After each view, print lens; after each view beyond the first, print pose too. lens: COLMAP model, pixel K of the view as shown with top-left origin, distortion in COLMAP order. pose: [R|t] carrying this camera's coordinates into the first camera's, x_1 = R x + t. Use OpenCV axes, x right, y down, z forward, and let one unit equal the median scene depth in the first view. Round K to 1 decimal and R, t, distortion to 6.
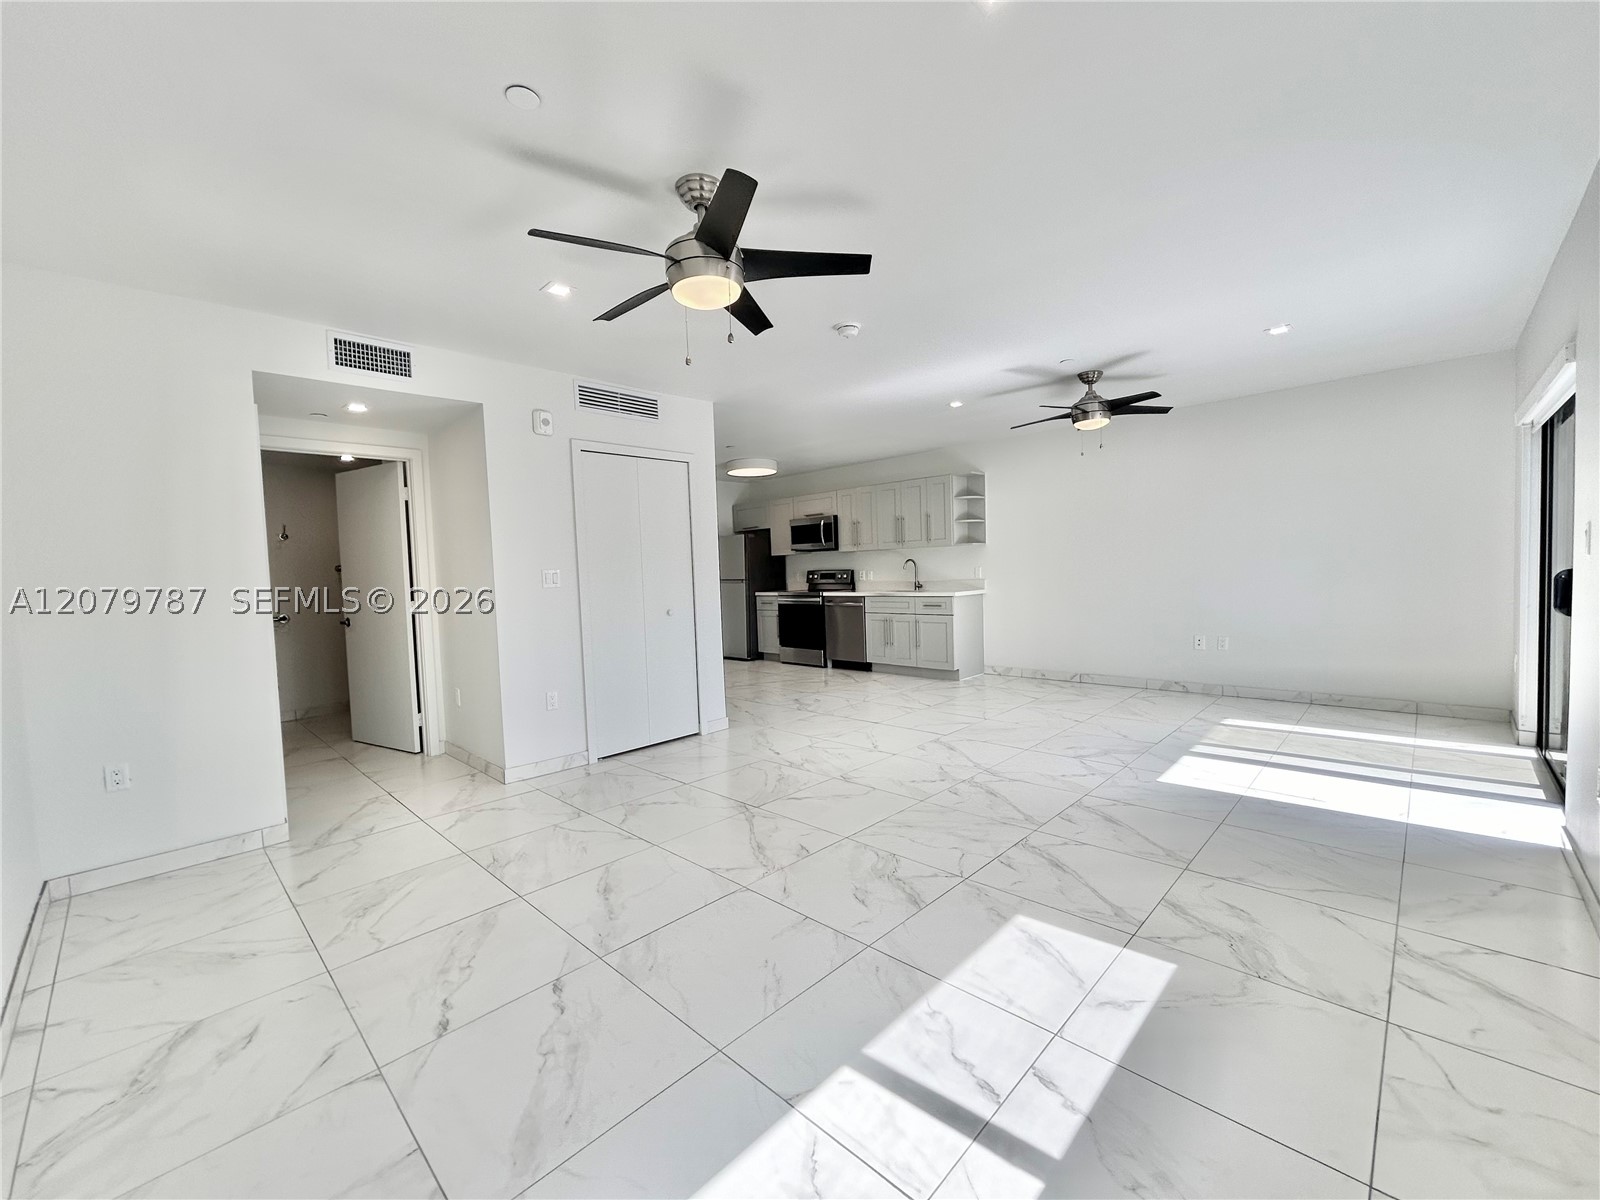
lens RADIAL K [[651.8, 0, 801.0], [0, 651.8, 600.4], [0, 0, 1]] dist [-0.002697, 0.002657]
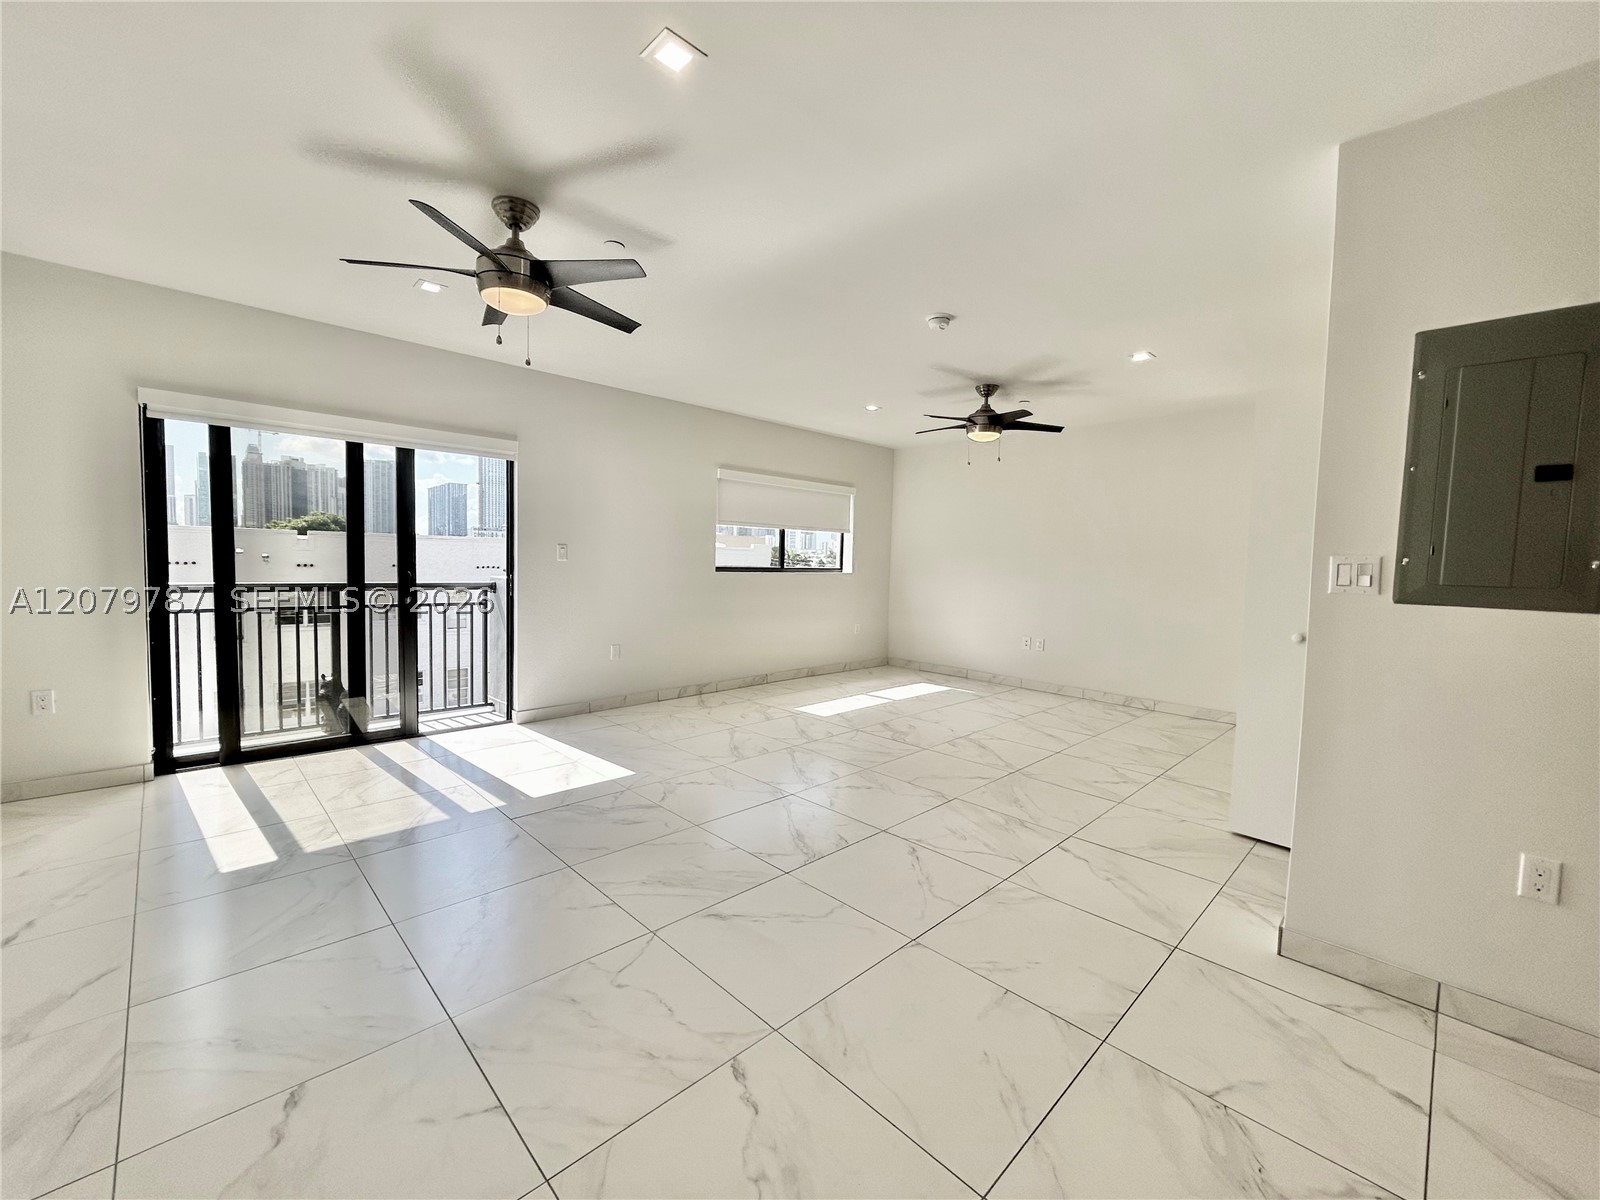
lens RADIAL K [[651.8, 0, 803.4], [0, 651.8, 596.8], [0, 0, 1]] dist [-0.002697, 0.002657]
pose [[-0.999659, 0.009511, 0.024338, 0.200950], [0.012065, 0.994180, 0.107053, -0.086641], [-0.023178, 0.107310, -0.993955, 1.590937]]
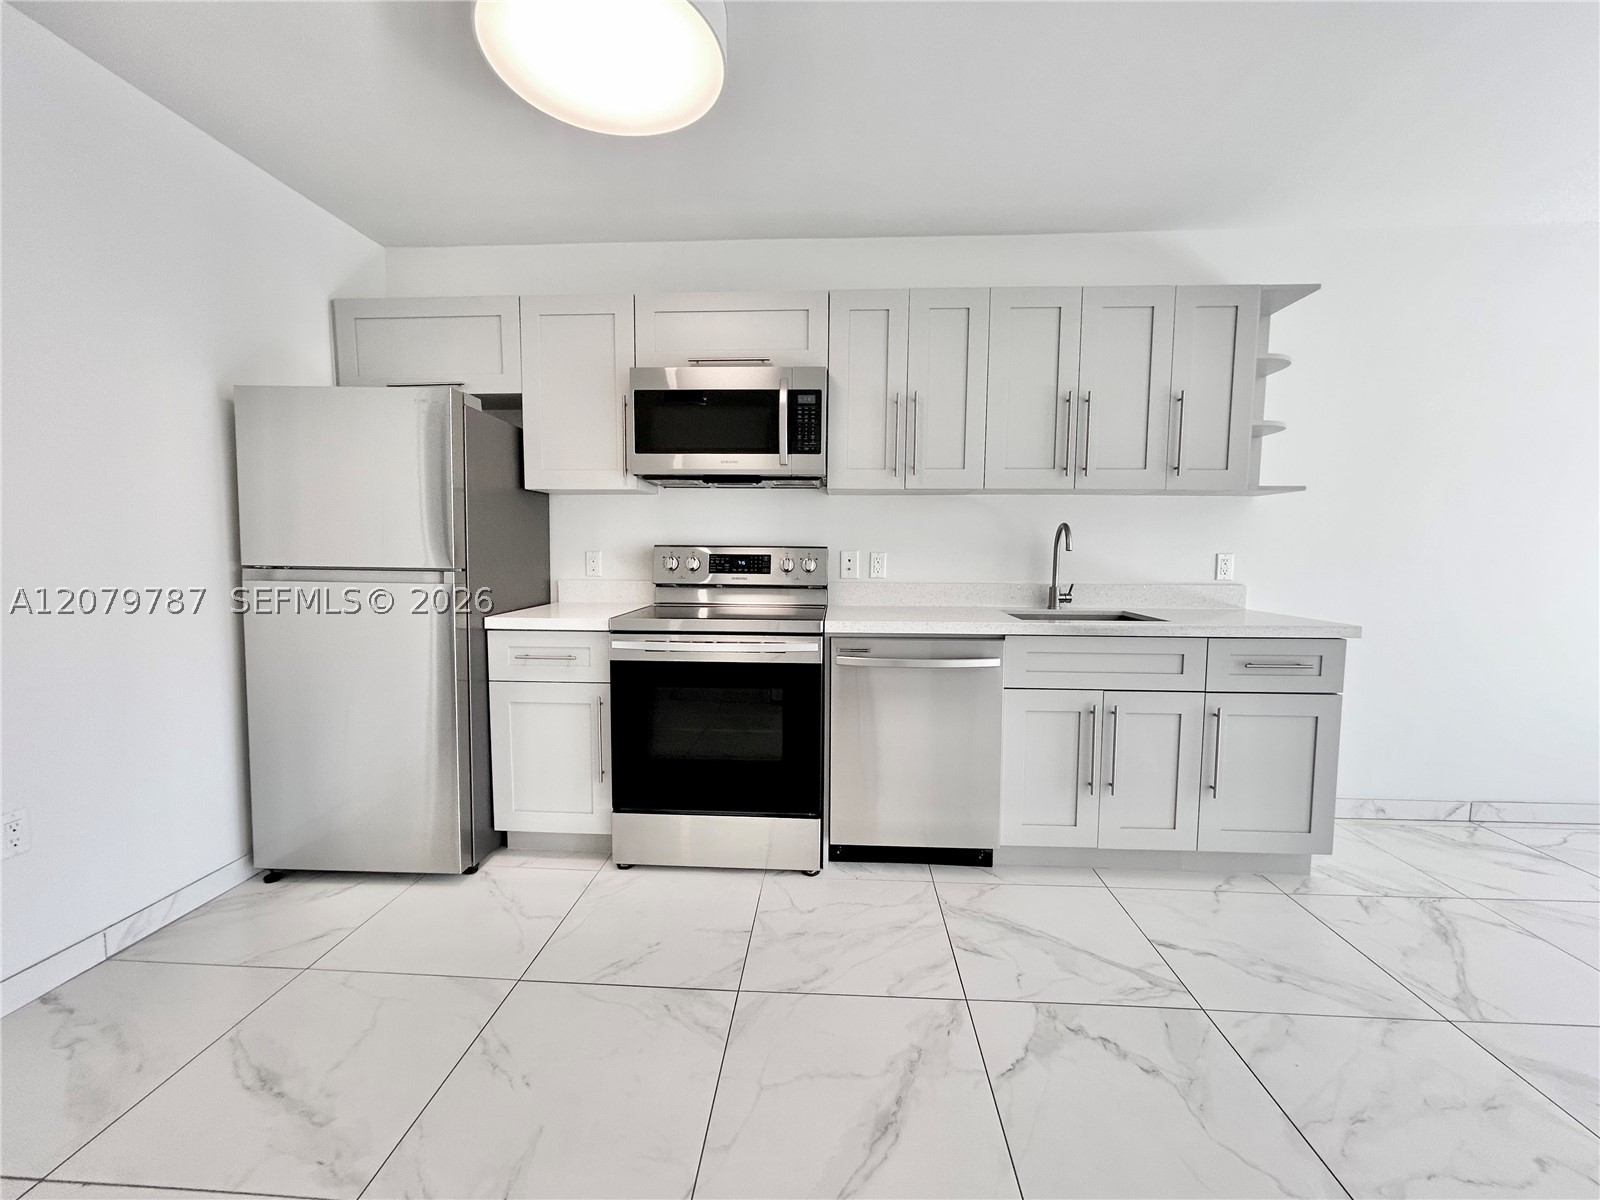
lens RADIAL K [[651.8, 0, 807.9], [0, 651.8, 600.7], [0, 0, 1]] dist [-0.002697, 0.002657]
pose [[0.748743, -0.012316, 0.662746, -0.291641], [0.001411, 0.999855, 0.016986, -0.046550], [-0.662859, -0.011782, 0.748652, 1.396801]]
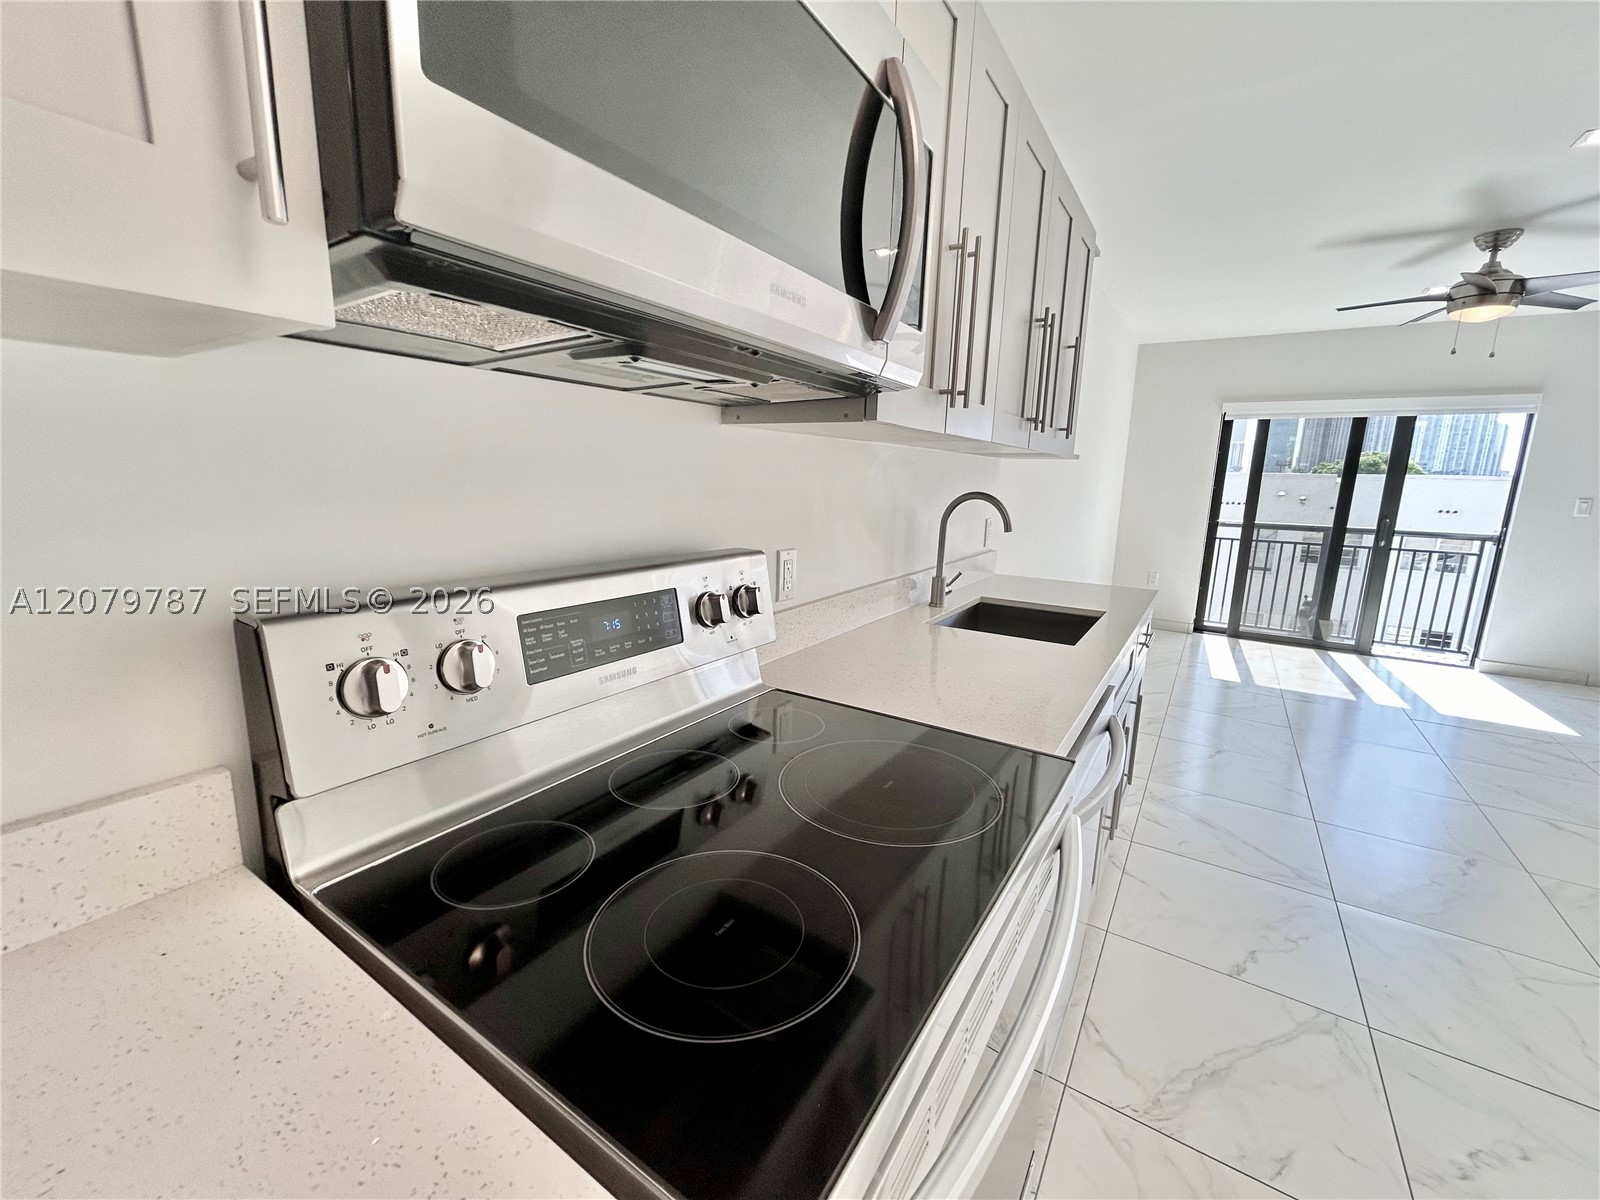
lens RADIAL K [[651.8, 0, 800.7], [0, 651.8, 598.4], [0, 0, 1]] dist [-0.002697, 0.002657]
pose [[-0.196628, -0.153456, 0.968395, -0.128440], [0.032316, 0.986125, 0.162827, -0.112795], [-0.979945, 0.063311, -0.188941, 1.893884]]
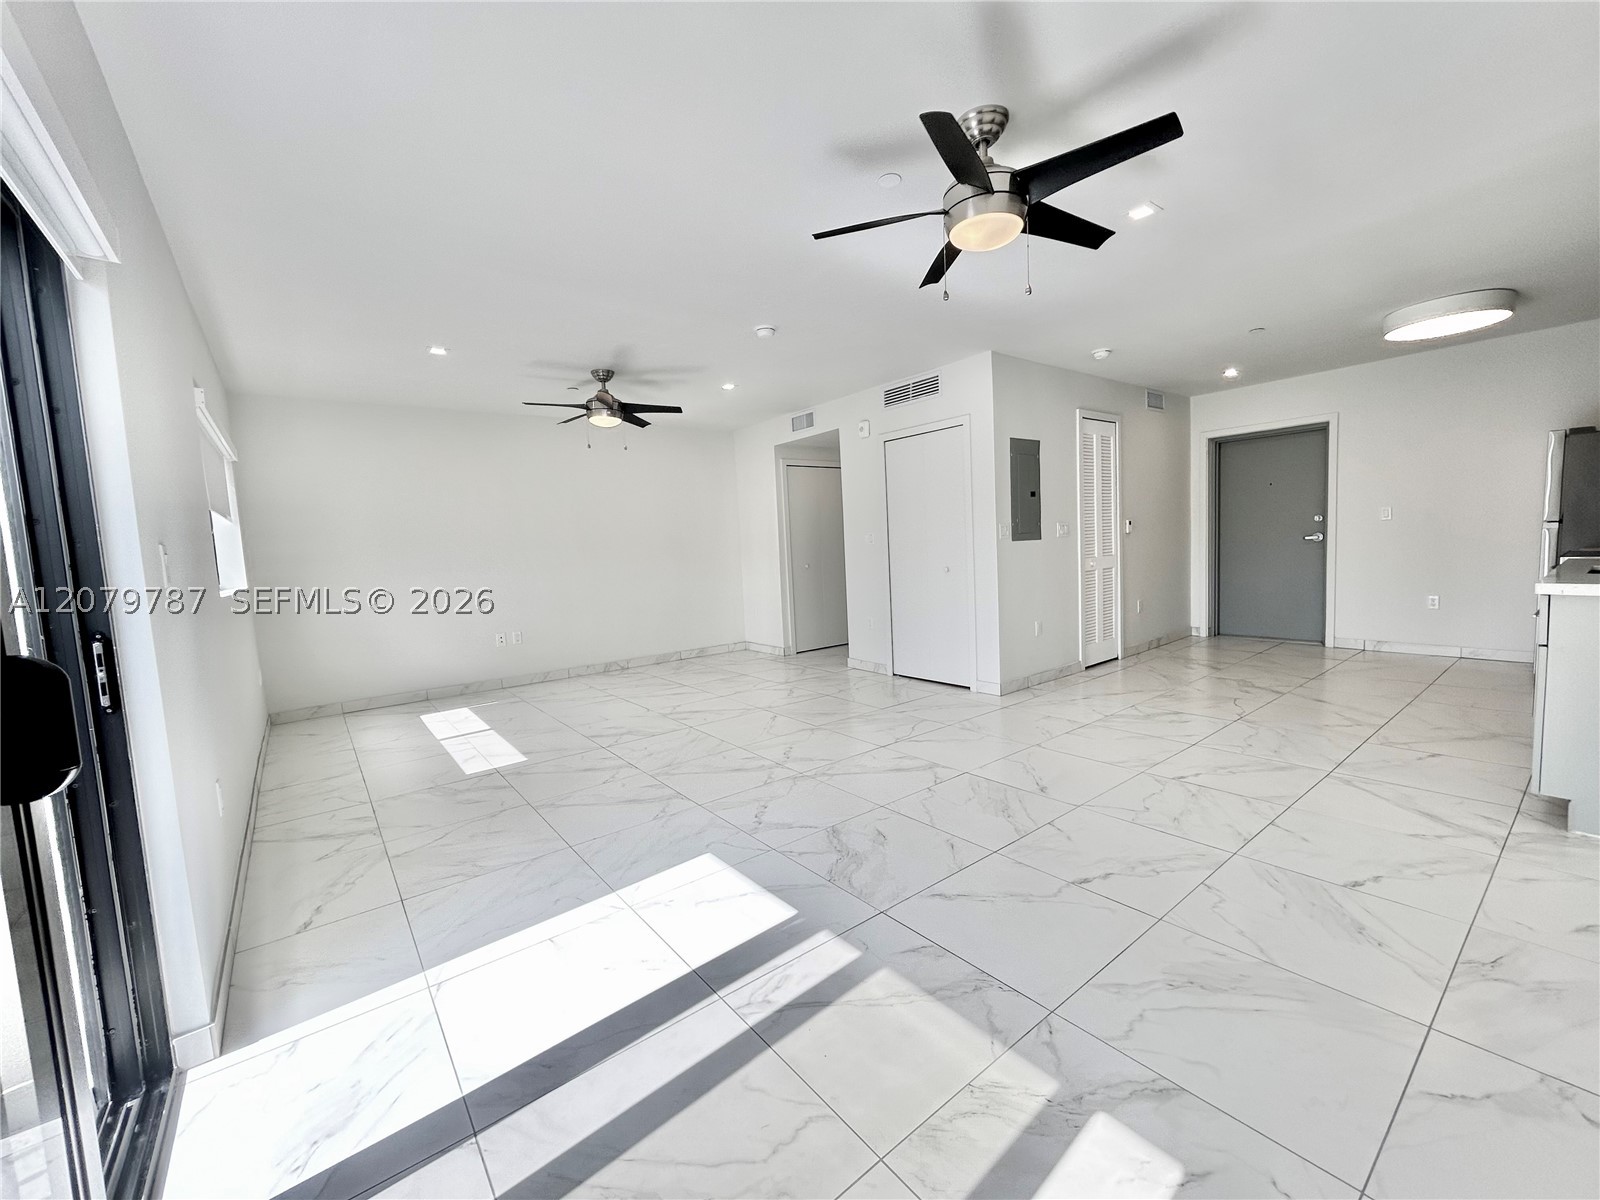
lens RADIAL K [[651.8, 0, 801.4], [0, 651.8, 602.4], [0, 0, 1]] dist [-0.002697, 0.002657]
pose [[-0.133719, 0.132427, -0.982131, 0.966891], [0.004698, 0.991105, 0.132998, -0.077268], [0.991008, 0.013170, -0.133152, 0.954839]]
